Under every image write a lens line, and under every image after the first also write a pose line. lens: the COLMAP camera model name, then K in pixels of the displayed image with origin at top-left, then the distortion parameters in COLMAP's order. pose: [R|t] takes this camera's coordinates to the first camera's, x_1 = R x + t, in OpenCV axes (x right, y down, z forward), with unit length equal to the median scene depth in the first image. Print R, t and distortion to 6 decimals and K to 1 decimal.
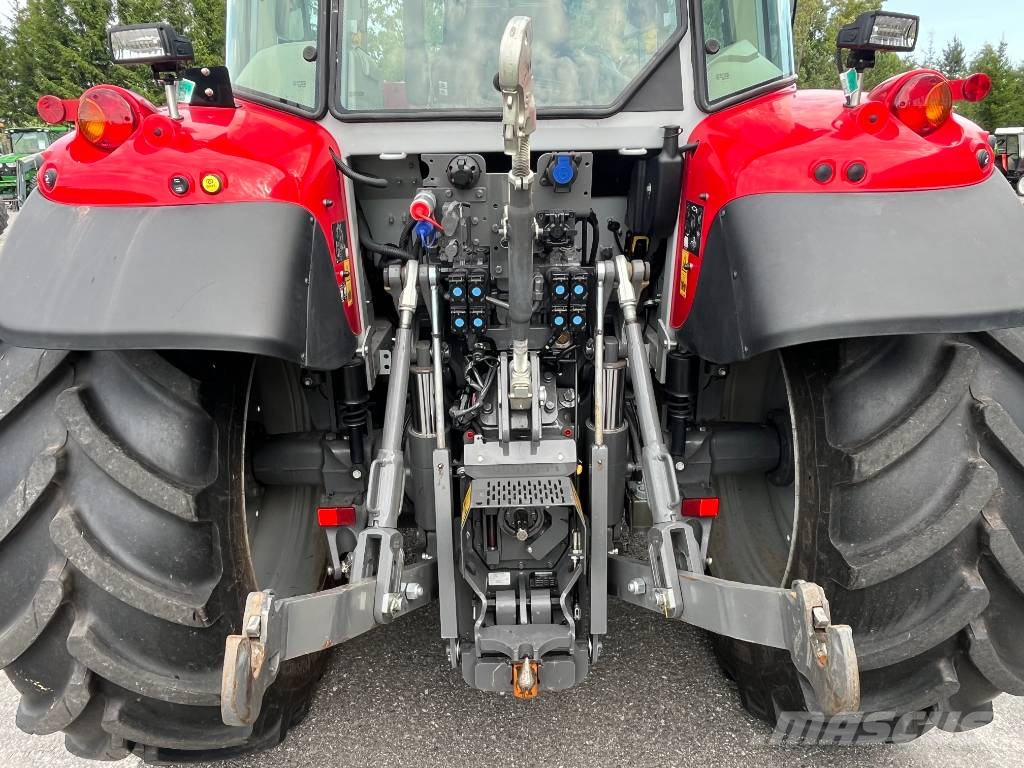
lens RADIAL K [[701.4, 0, 508.6], [0, 701.4, 378.4], [0, 0, 1]] dist [-0.006096, 0.004737]
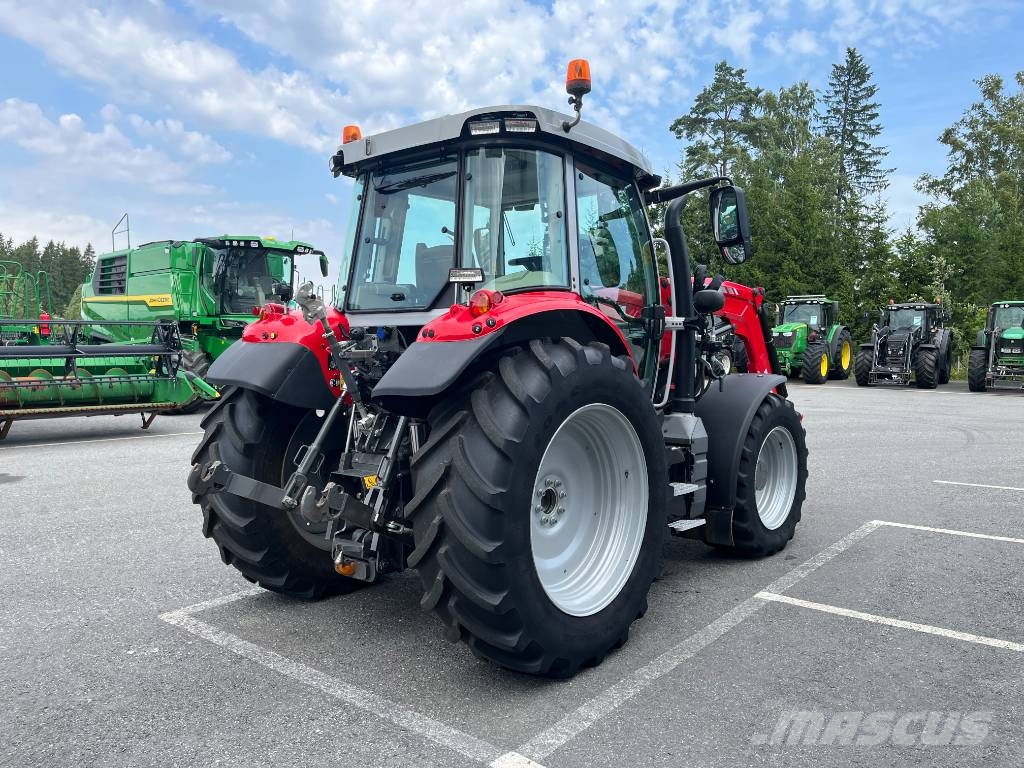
lens RADIAL K [[783.6, 0, 514.5], [0, 783.6, 397.5], [0, 0, 1]] dist [0.097898, -0.108996]
pose [[0.758777, 0.063194, -0.648277, 1.976064], [-0.213304, 0.964509, -0.155641, 0.208421], [0.615433, 0.256377, 0.745327, -0.594837]]
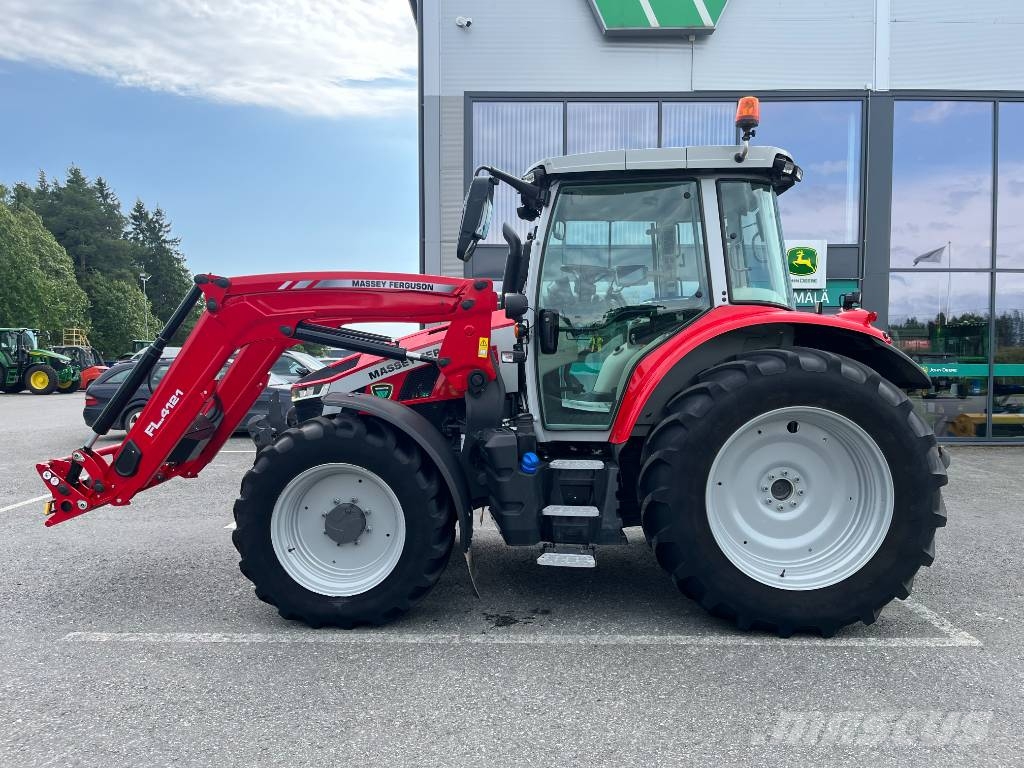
lens RADIAL K [[769.4, 0, 512.0], [0, 769.4, 384.0], [0, 0, 1]] dist [0.073585, -0.102662]
pose [[0.030221, -0.021466, 0.999313, -3.186658], [0.300411, 0.953742, 0.011402, -0.497425], [-0.953331, 0.299860, 0.035272, 1.982650]]
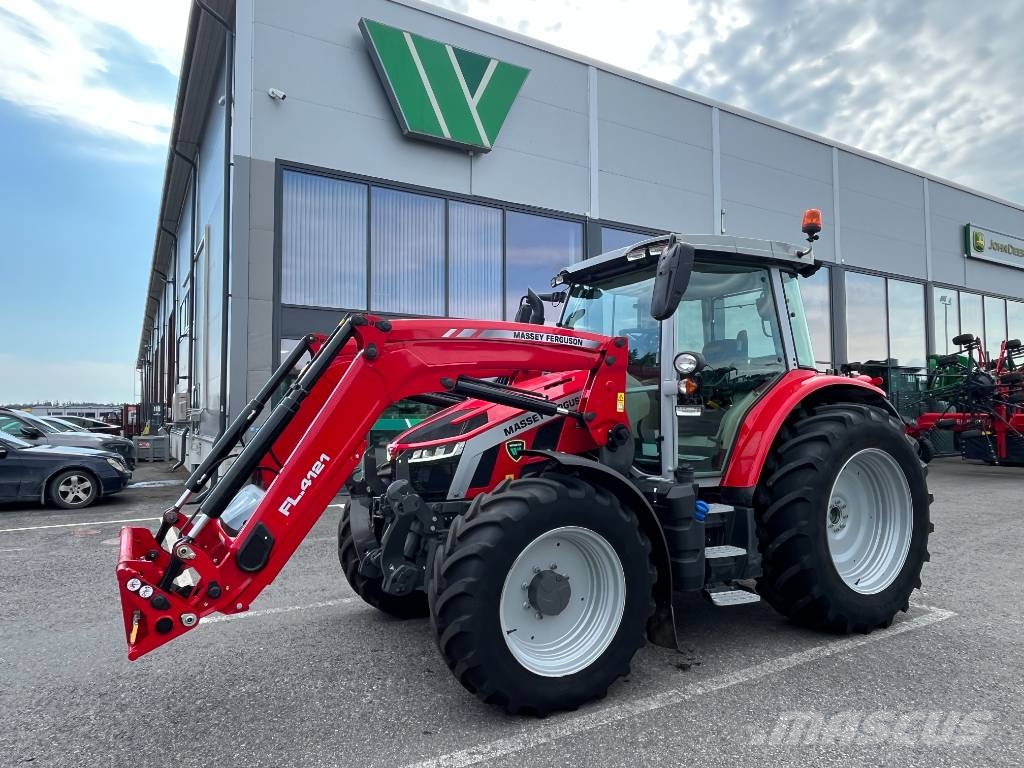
lens RADIAL K [[648.5, 0, 510.2], [0, 648.5, 382.0], [0, 0, 1]] dist [0.003405, -0.000989]
pose [[-0.481932, 0.058017, 0.874286, -2.330685], [0.275621, 0.957192, 0.088411, -1.035954], [-0.831730, 0.283580, -0.477292, 3.656843]]
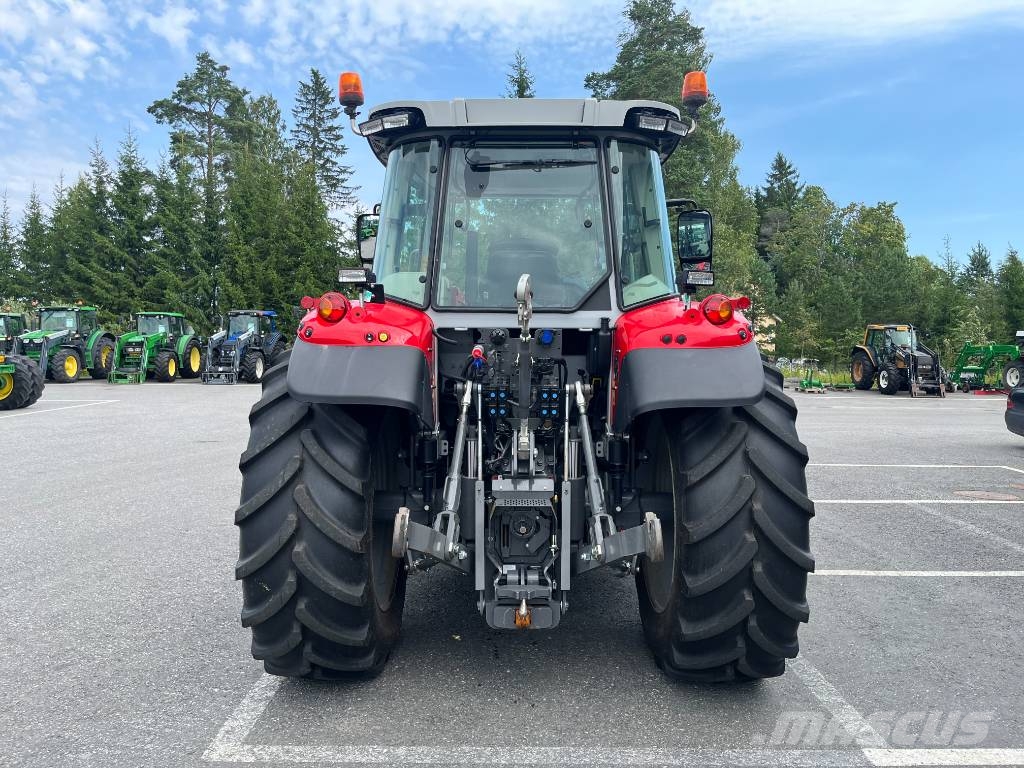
lens RADIAL K [[769.4, 0, 512.0], [0, 769.4, 384.0], [0, 0, 1]] dist [0.073585, -0.102662]
pose [[0.999523, 0.025634, -0.017239, 0.016199], [-0.029205, 0.965988, -0.256931, 0.379117], [0.010066, 0.257311, 0.966276, -1.034181]]
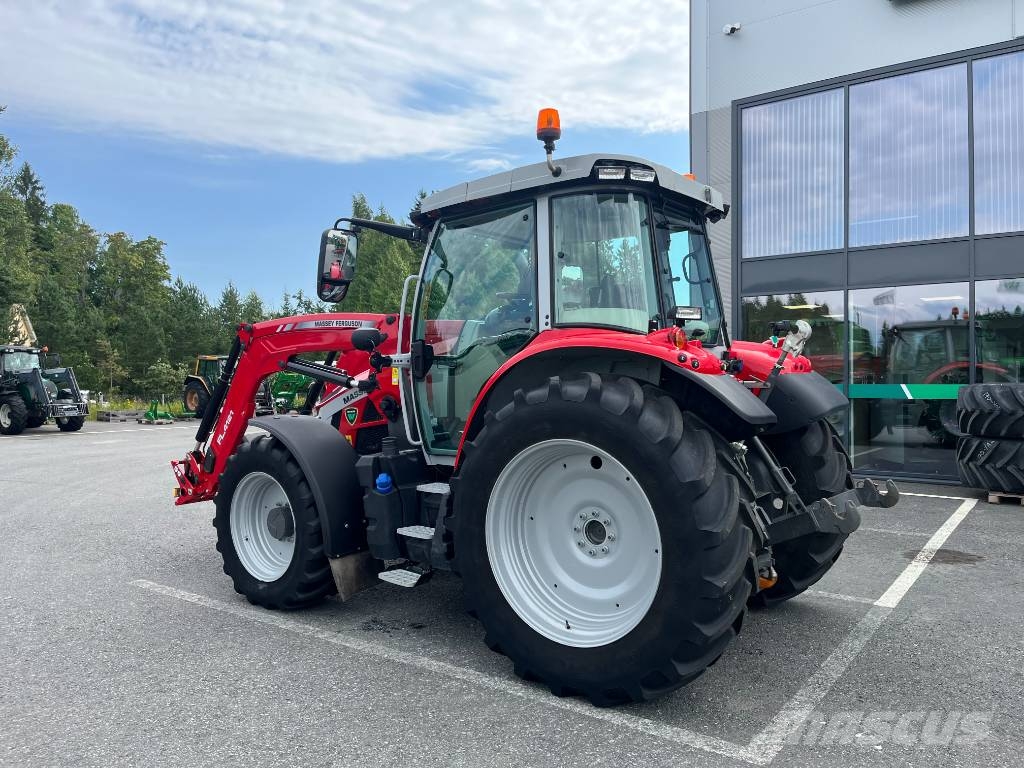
lens RADIAL K [[769.4, 0, 512.0], [0, 769.4, 384.0], [0, 0, 1]] dist [0.073585, -0.102662]
pose [[0.607449, 0.002695, 0.794354, -2.548632], [0.240829, 0.952305, -0.187395, 0.104082], [-0.756972, 0.305136, 0.577828, -0.008765]]
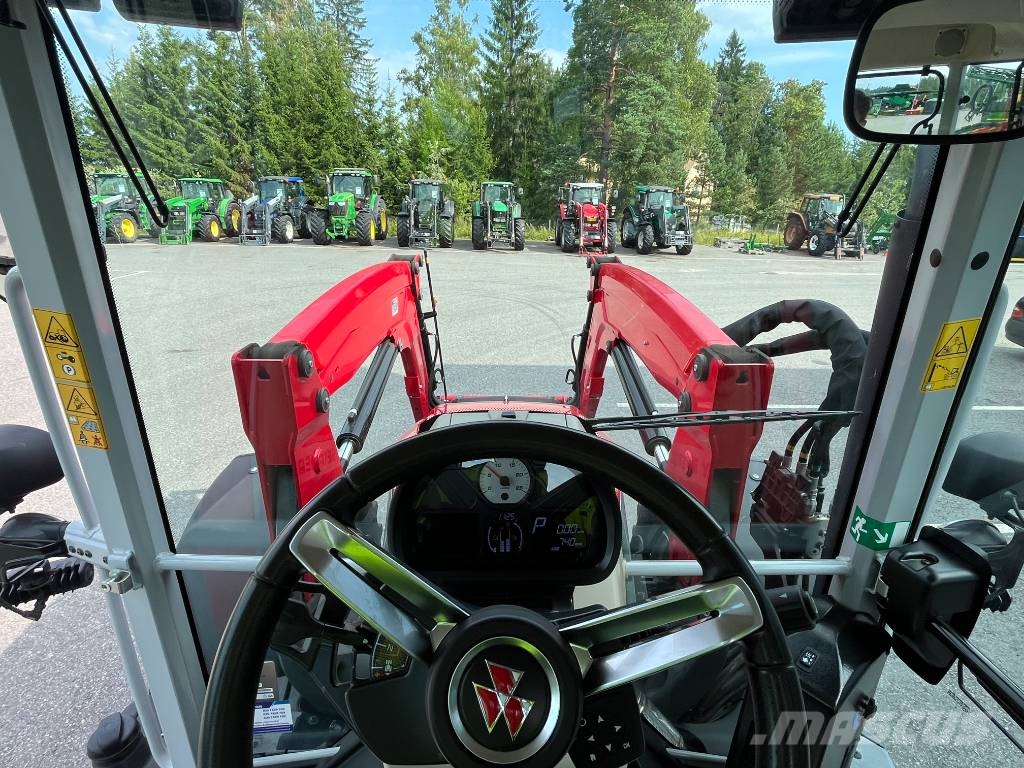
lens RADIAL K [[524.5, 0, 509.6], [0, 524.5, 388.2], [0, 0, 1]] dist [-0.001398, -0.000766]
pose [[0.999285, 0.037104, -0.007198, 0.108081], [-0.036744, 0.998313, 0.044963, -0.947015], [0.008854, -0.044666, 0.998963, 1.680419]]
